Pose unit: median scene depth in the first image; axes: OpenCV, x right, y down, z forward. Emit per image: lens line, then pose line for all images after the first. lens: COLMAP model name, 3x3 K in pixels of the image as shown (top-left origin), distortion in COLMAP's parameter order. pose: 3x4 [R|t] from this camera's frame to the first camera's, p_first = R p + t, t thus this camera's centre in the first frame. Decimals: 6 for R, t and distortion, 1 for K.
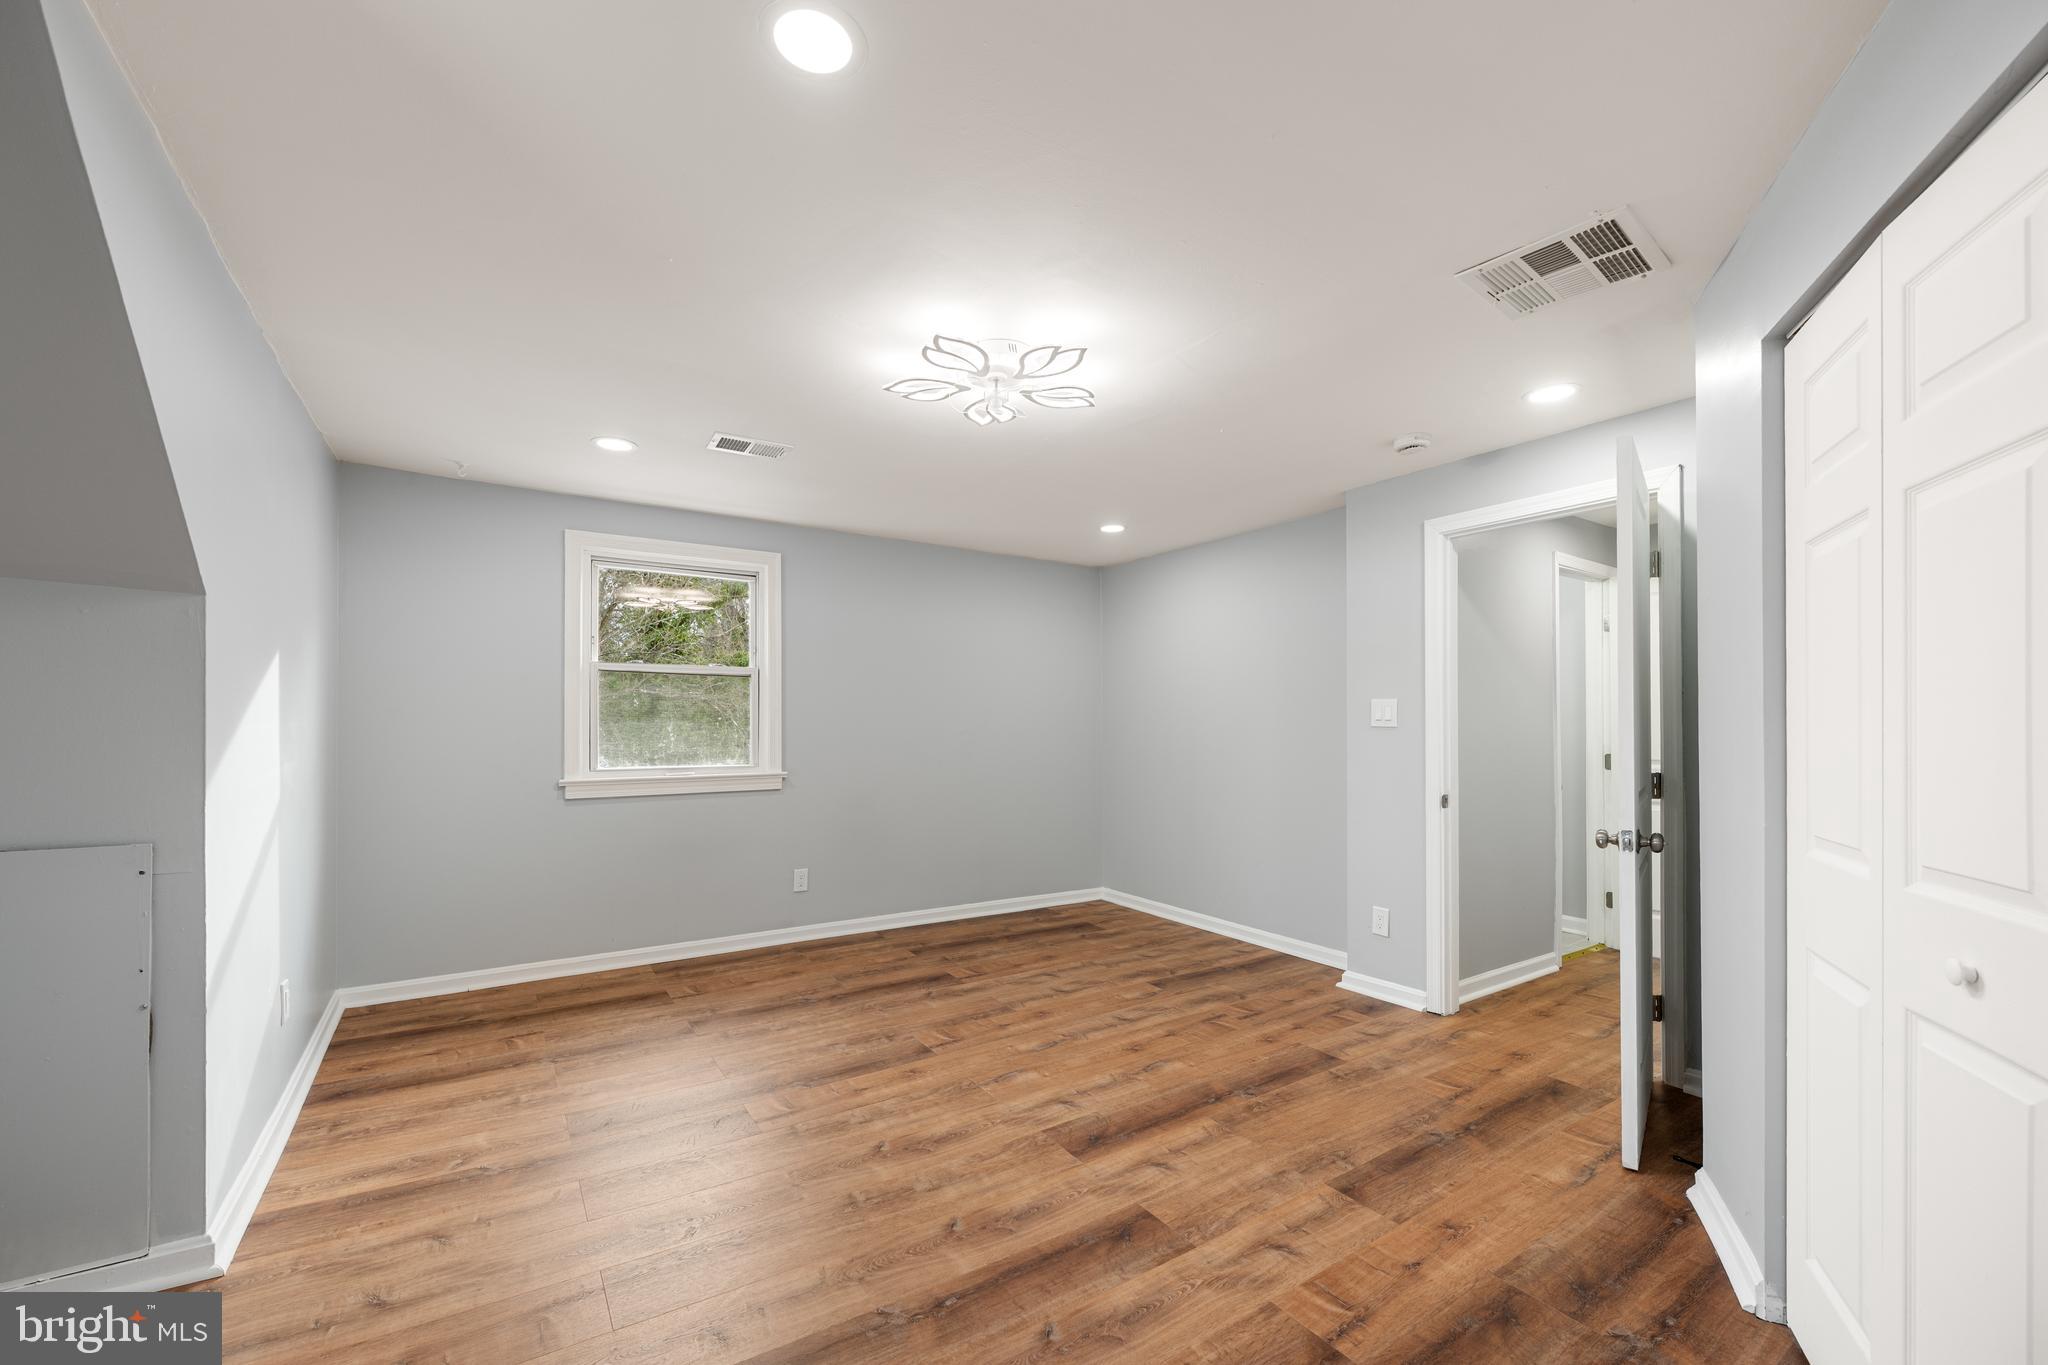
lens RADIAL K [[831.5, 0, 1015.7], [0, 831.5, 732.2], [0, 0, 1]] dist [0.000819, 0.000207]
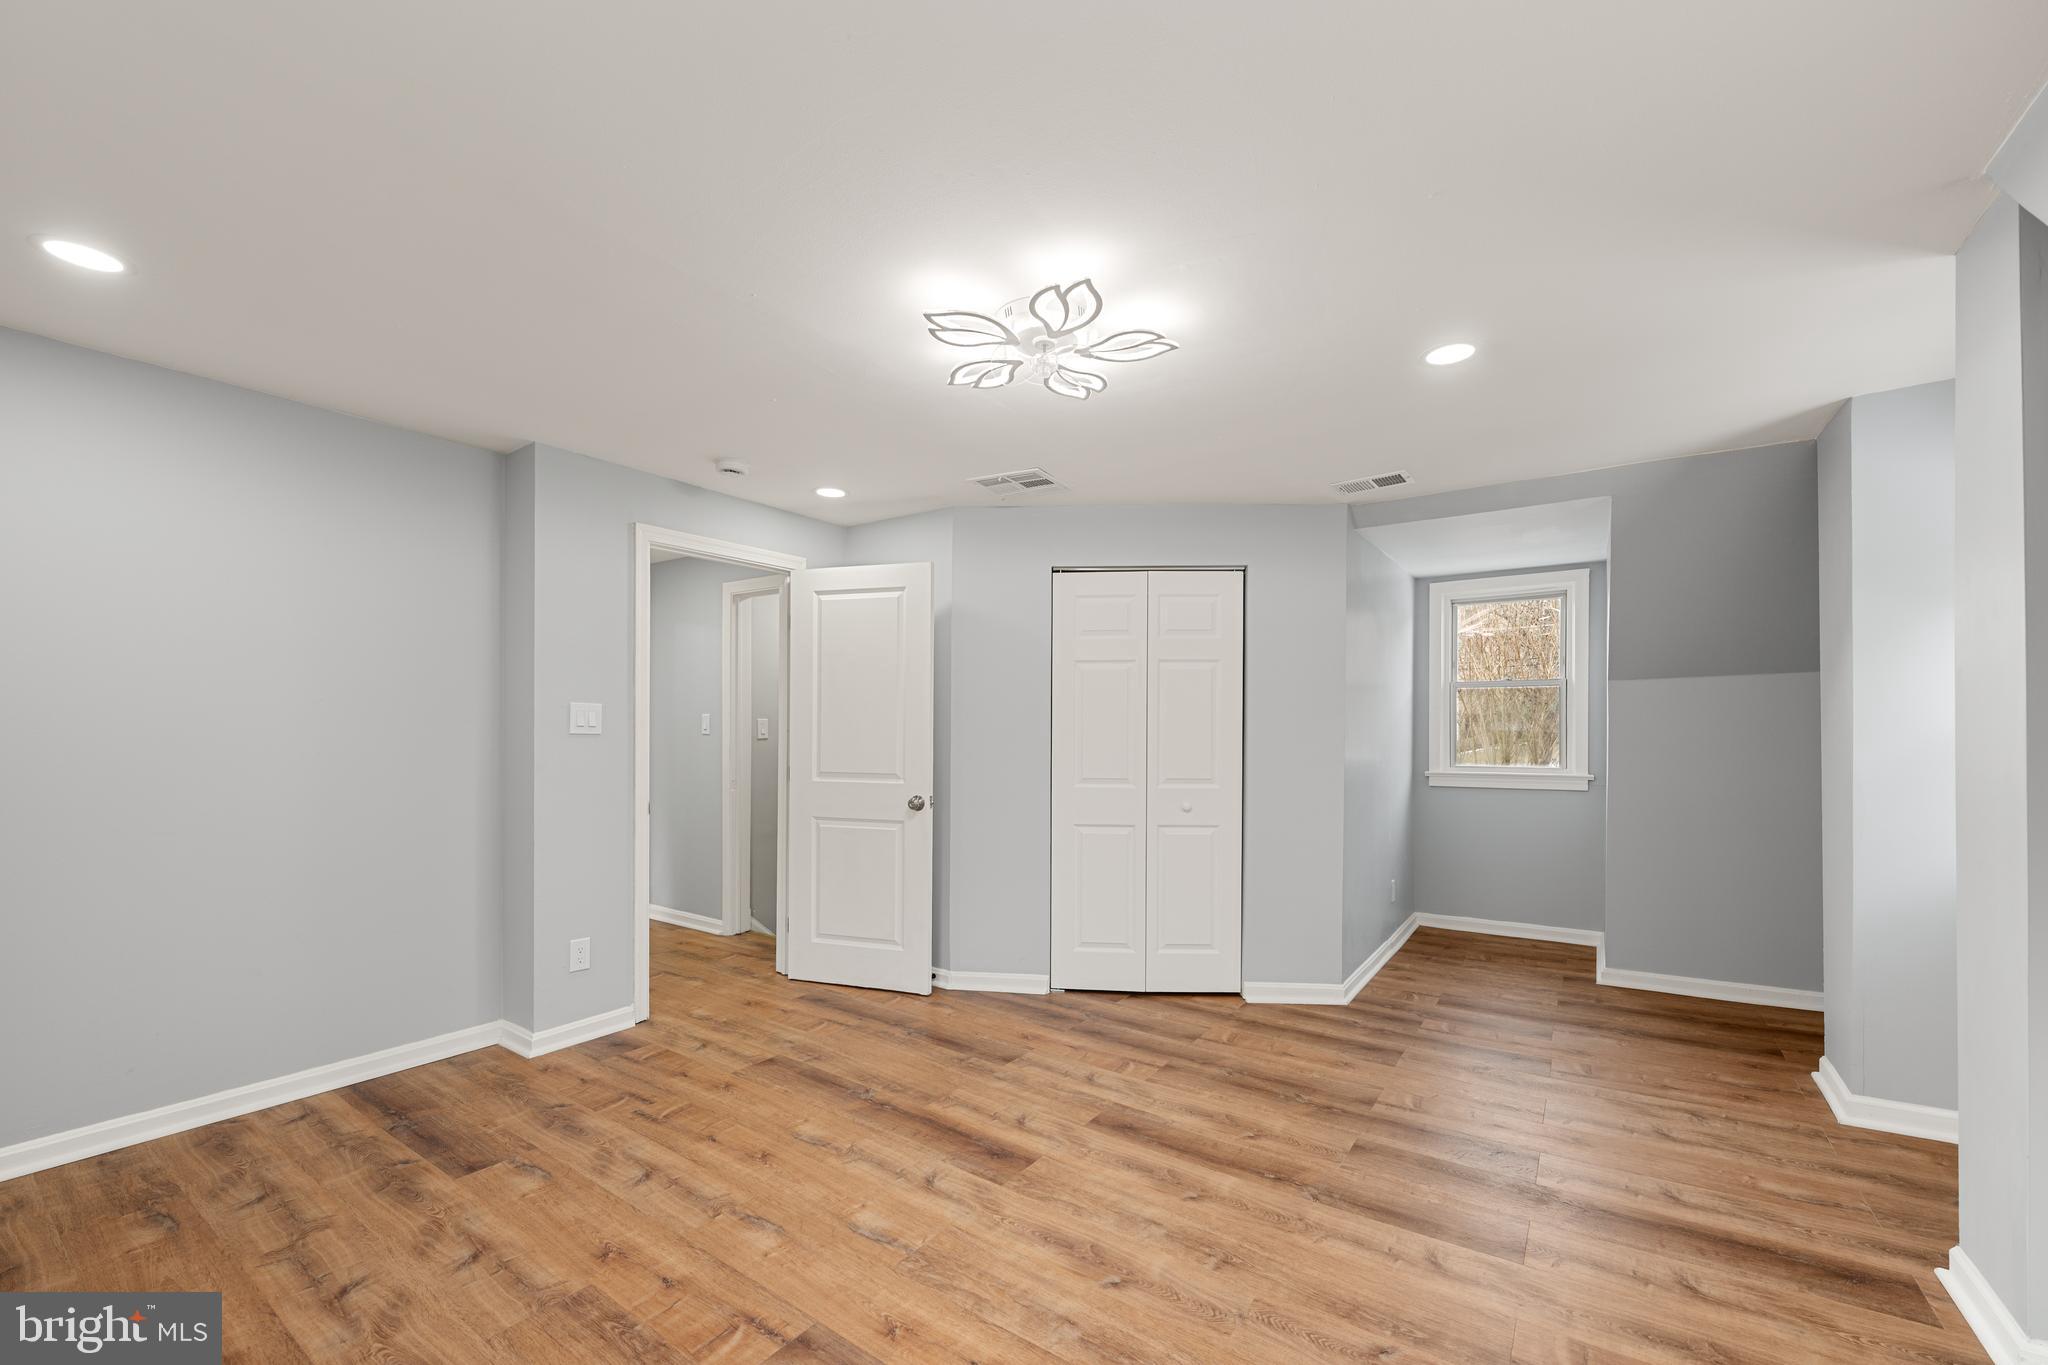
lens RADIAL K [[819.0, 0, 1018.6], [0, 819.0, 640.2], [0, 0, 1]] dist [0.000187, 0.000094]
pose [[-0.377591, 0.099048, 0.920660, -0.755004], [-0.000333, 0.994248, -0.107102, -0.015970], [-0.925972, -0.040747, -0.375386, 1.177720]]
